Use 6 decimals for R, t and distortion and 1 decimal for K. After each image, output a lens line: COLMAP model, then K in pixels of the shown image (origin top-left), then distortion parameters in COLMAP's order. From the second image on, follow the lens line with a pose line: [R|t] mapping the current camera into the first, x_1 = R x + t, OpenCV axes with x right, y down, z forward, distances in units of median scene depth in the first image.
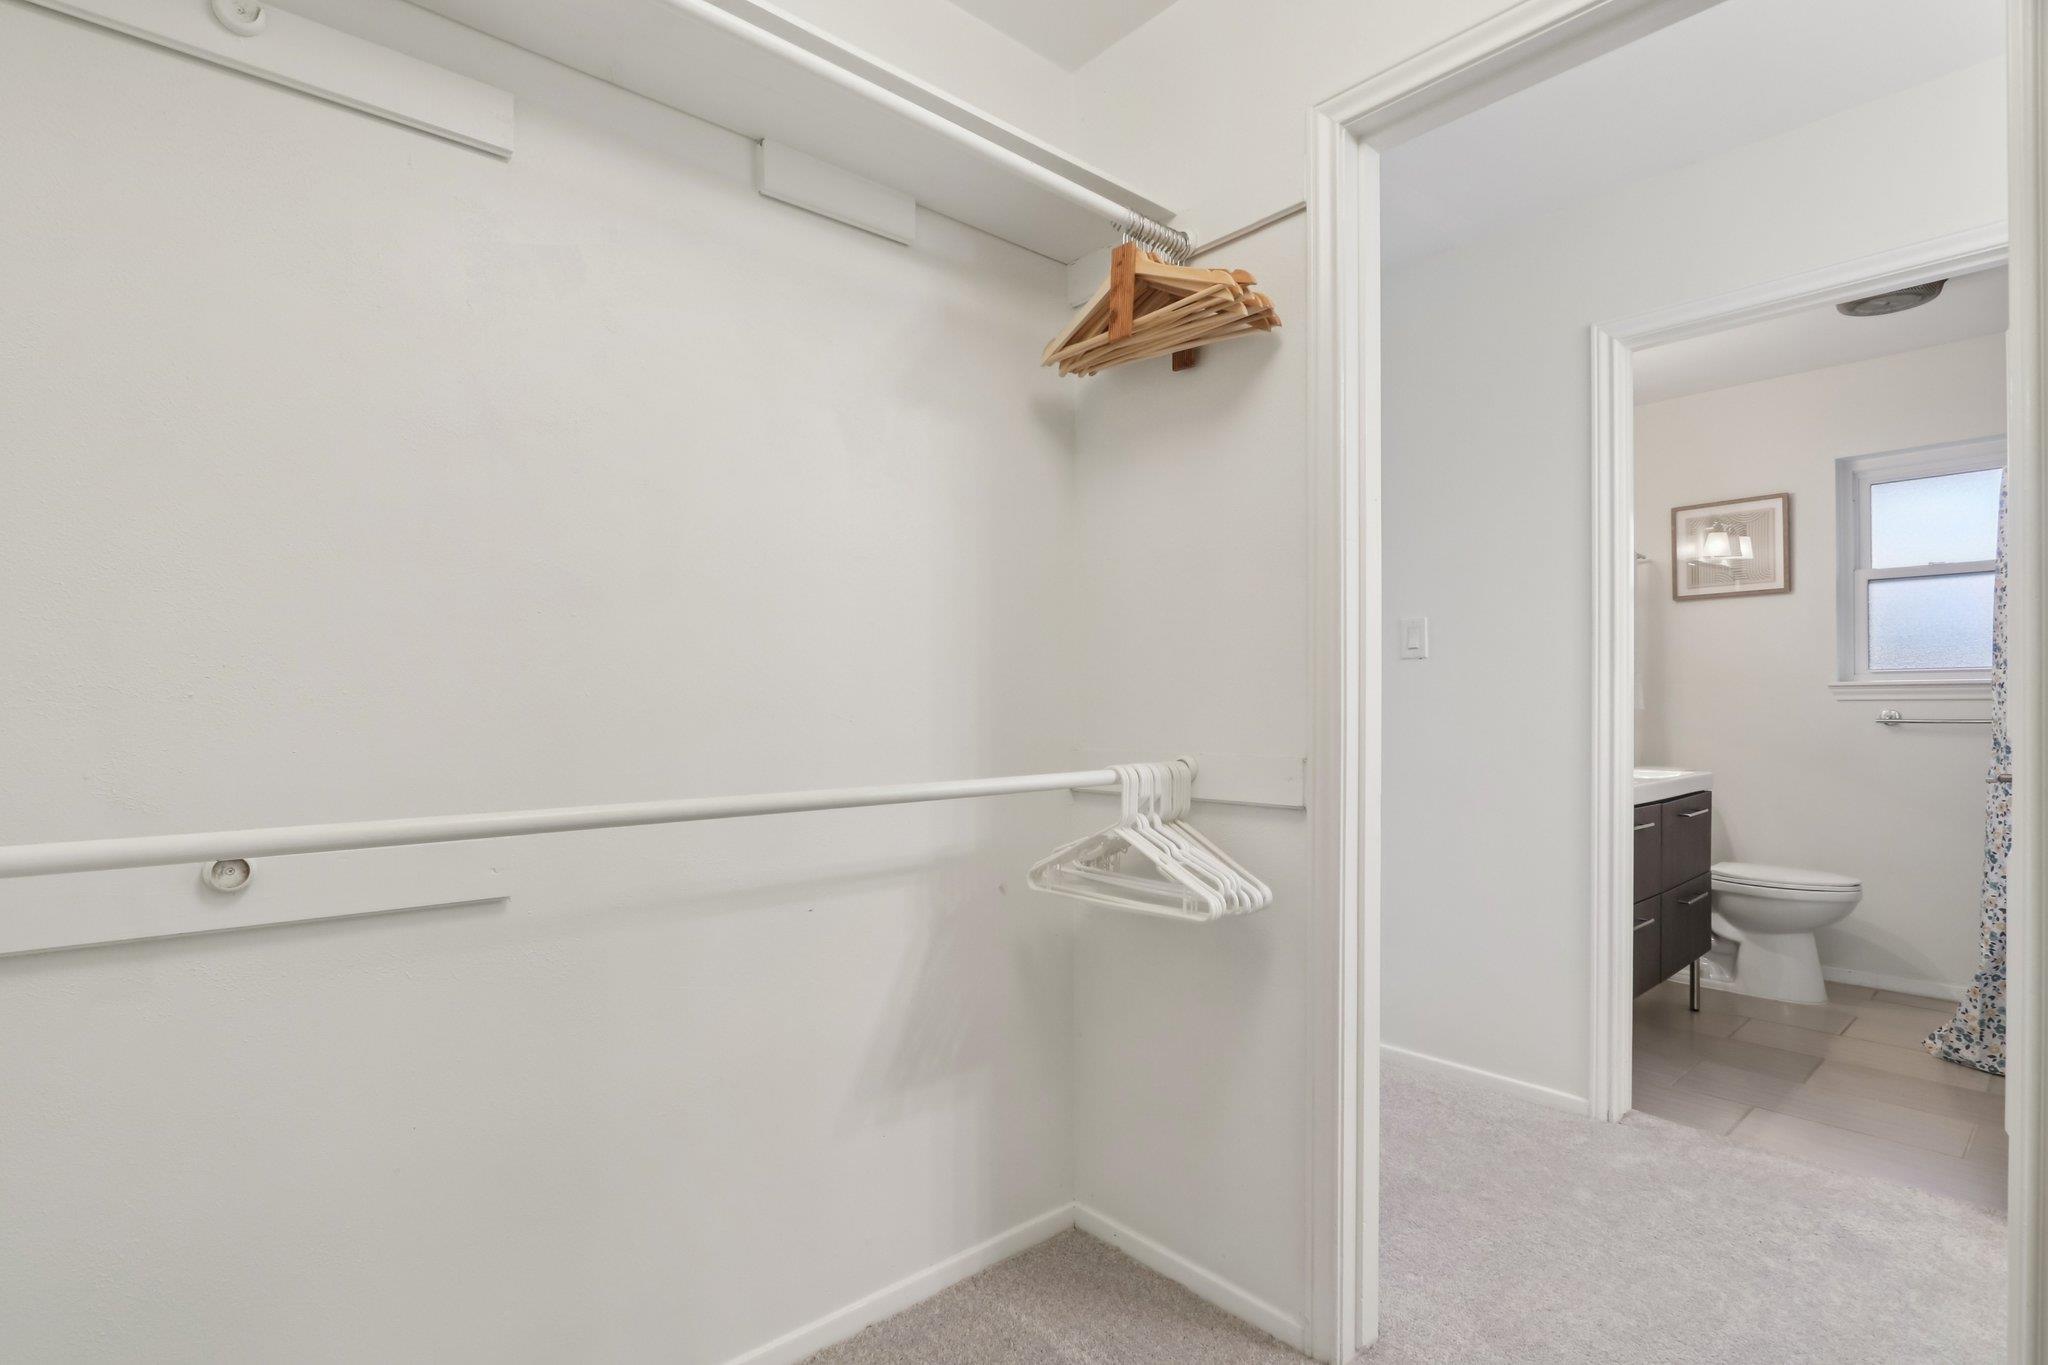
lens RADIAL K [[944.2, 0, 1037.6], [0, 944.2, 694.6], [0, 0, 1]] dist [-0.013890, 0.002515]
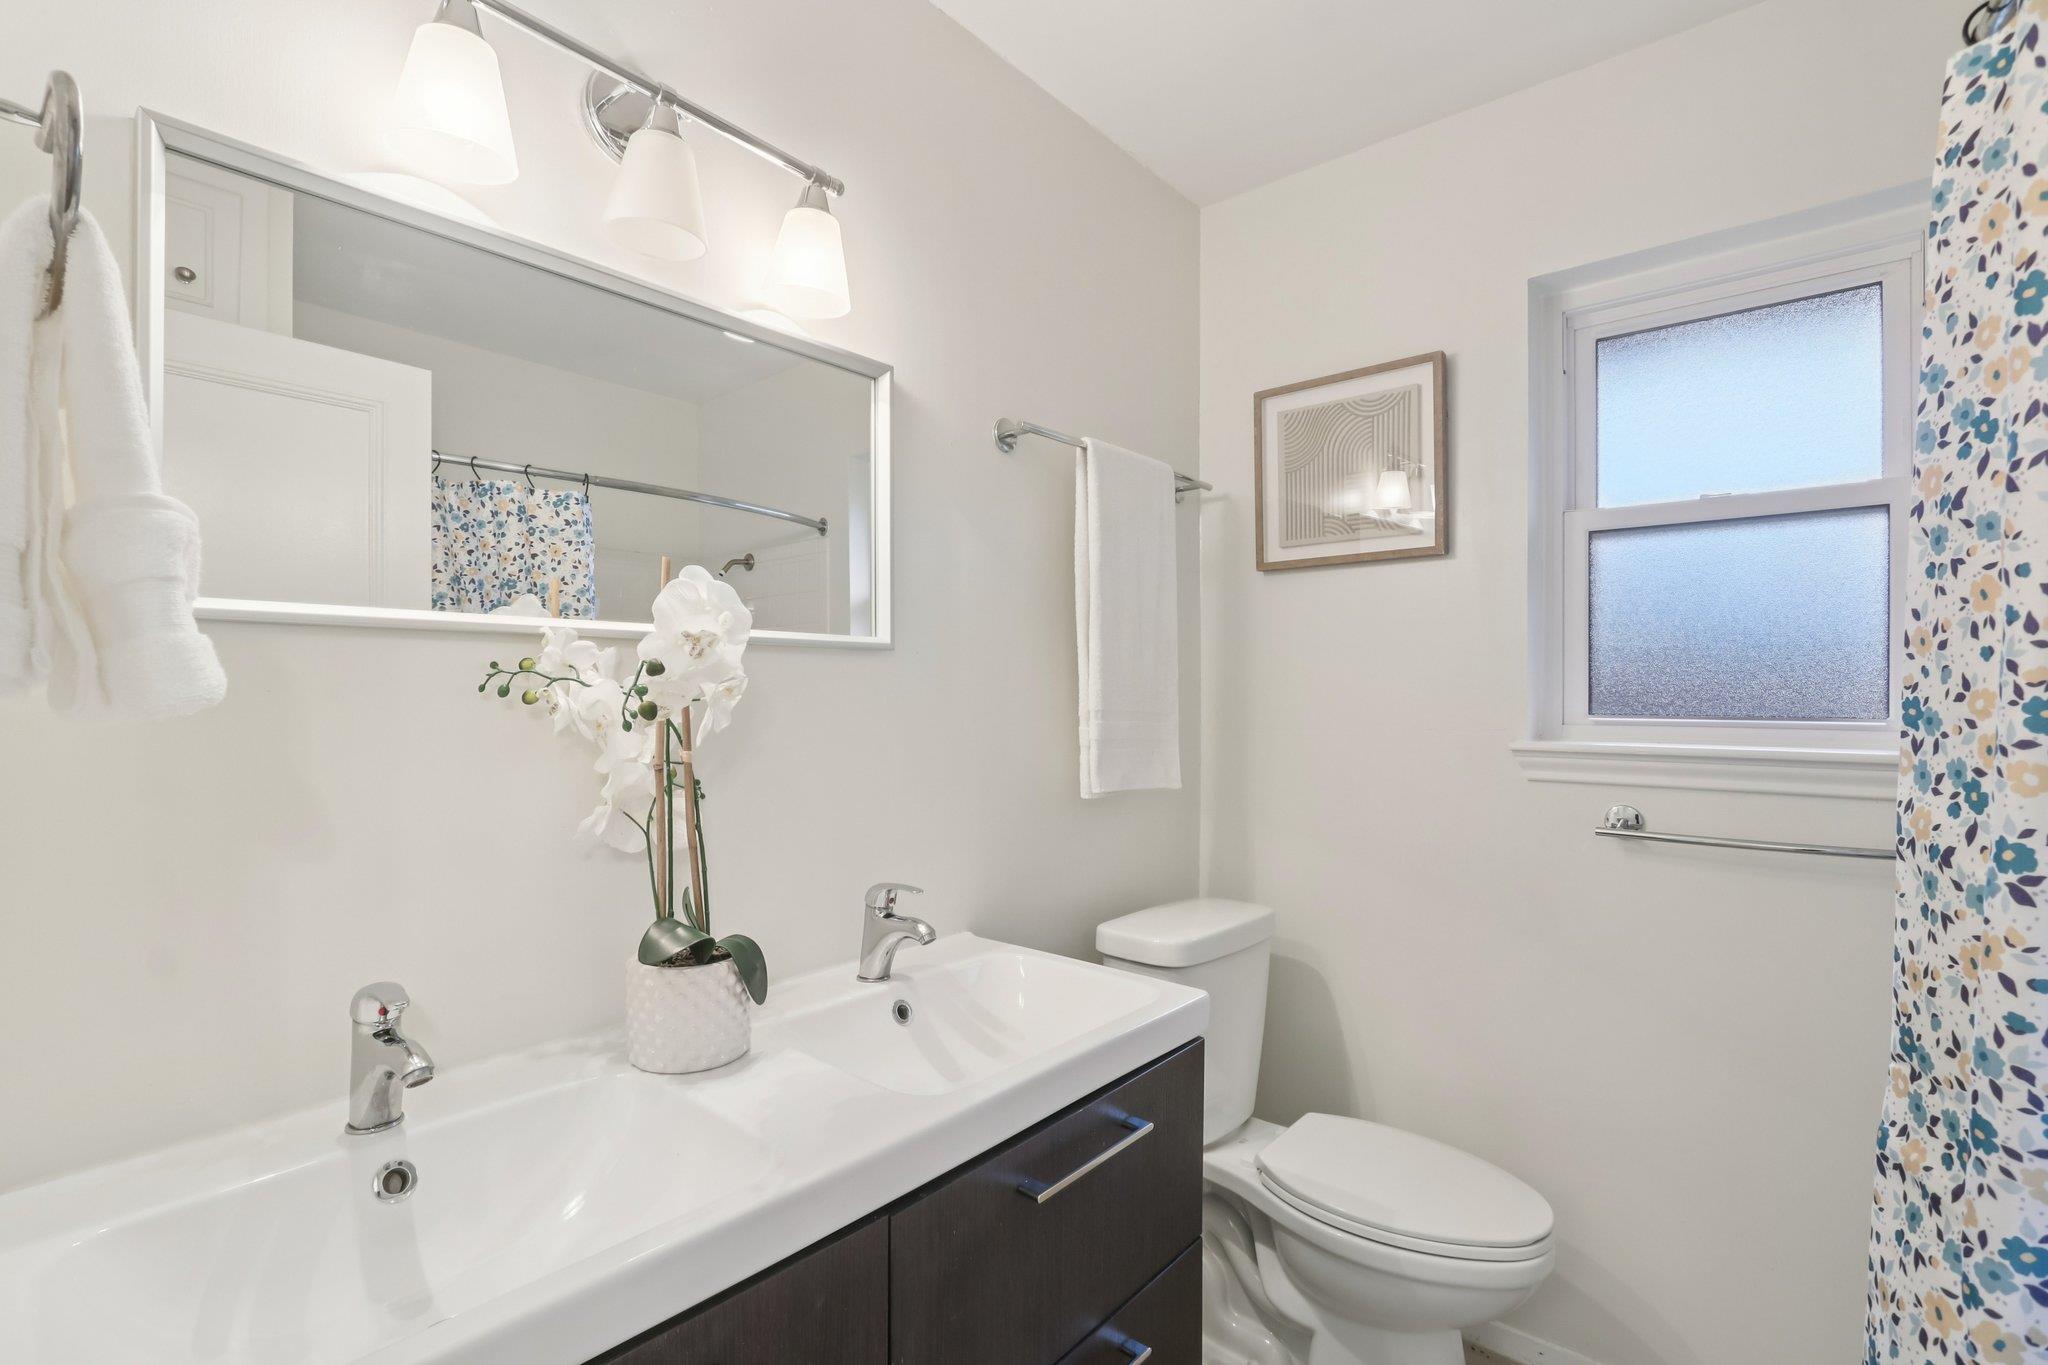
lens RADIAL K [[944.2, 0, 1016.4], [0, 944.2, 683.1], [0, 0, 1]] dist [-0.013890, 0.002515]
pose [[0.990998, 0.003754, 0.133824, 0.516170], [-0.004260, 0.999985, 0.003500, -0.042670], [-0.133809, -0.004038, 0.990999, 0.542616]]
